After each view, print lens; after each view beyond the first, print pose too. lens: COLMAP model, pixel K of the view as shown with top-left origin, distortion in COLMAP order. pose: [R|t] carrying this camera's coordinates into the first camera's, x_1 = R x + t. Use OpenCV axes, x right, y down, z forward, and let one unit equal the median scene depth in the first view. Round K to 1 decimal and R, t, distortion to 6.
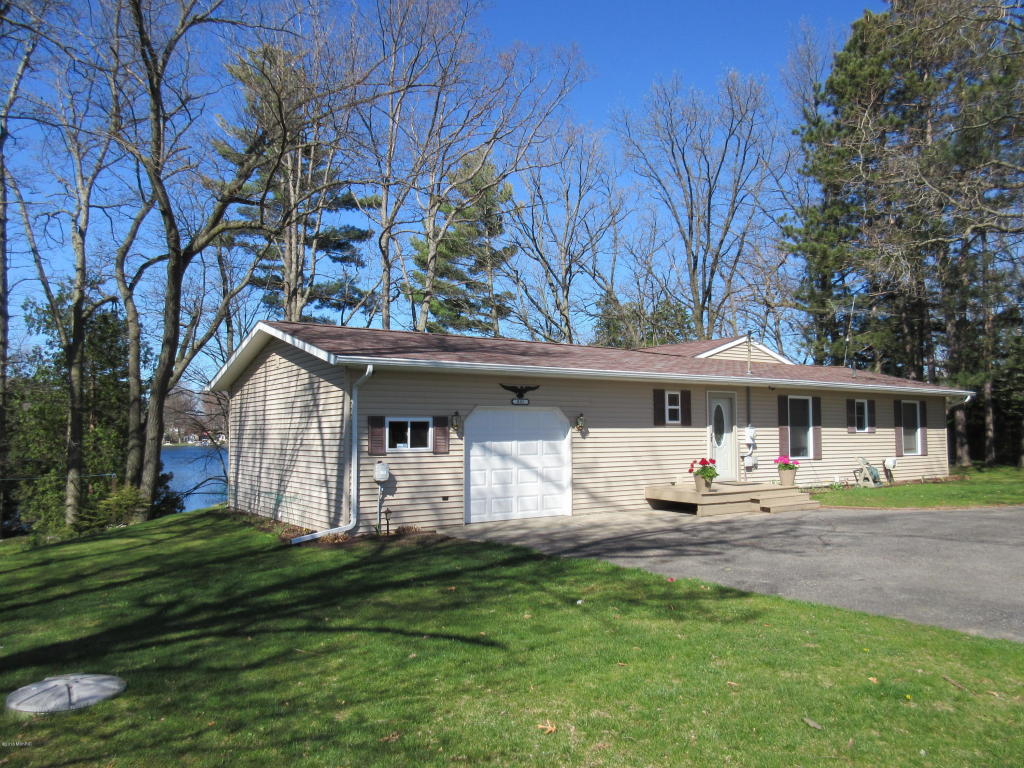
lens RADIAL K [[764.2, 0, 515.0], [0, 764.2, 384.2], [0, 0, 1]] dist [0.027384, -0.004013]
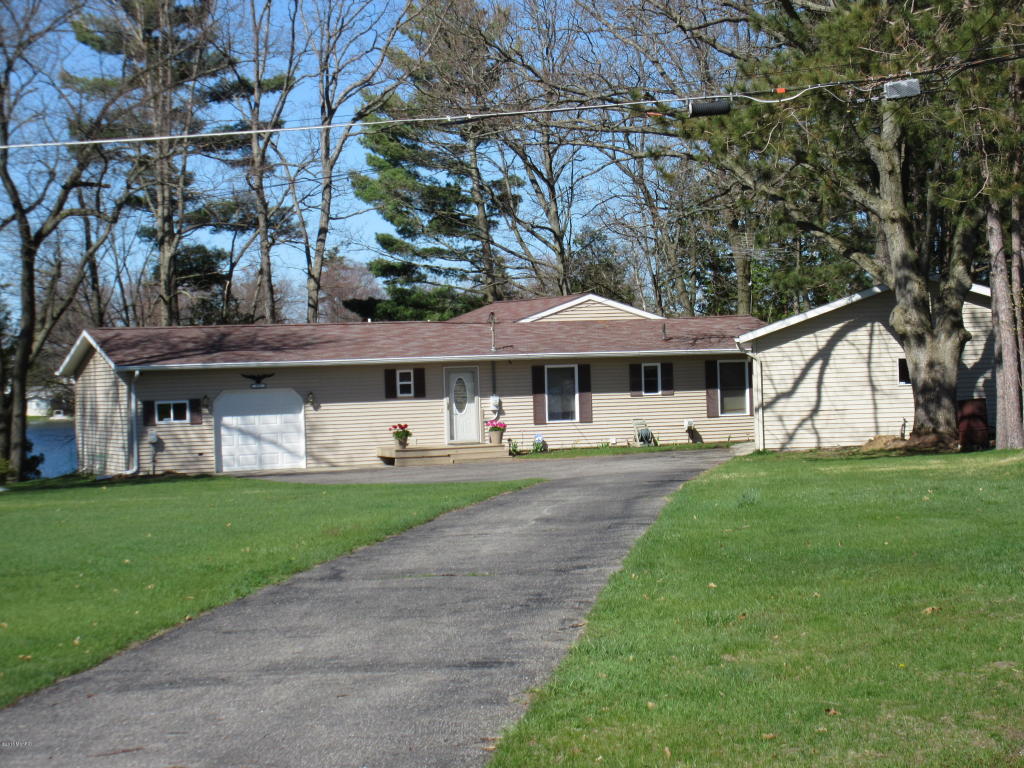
lens RADIAL K [[2343.5, 0, 511.8], [0, 2343.5, 384.3], [0, 0, 1]] dist [0.068269, 0.000000]
pose [[0.972139, -0.024553, -0.233115, 1.217134], [0.041300, 0.996882, 0.067229, -0.208226], [0.230737, -0.074984, 0.970123, -2.545373]]
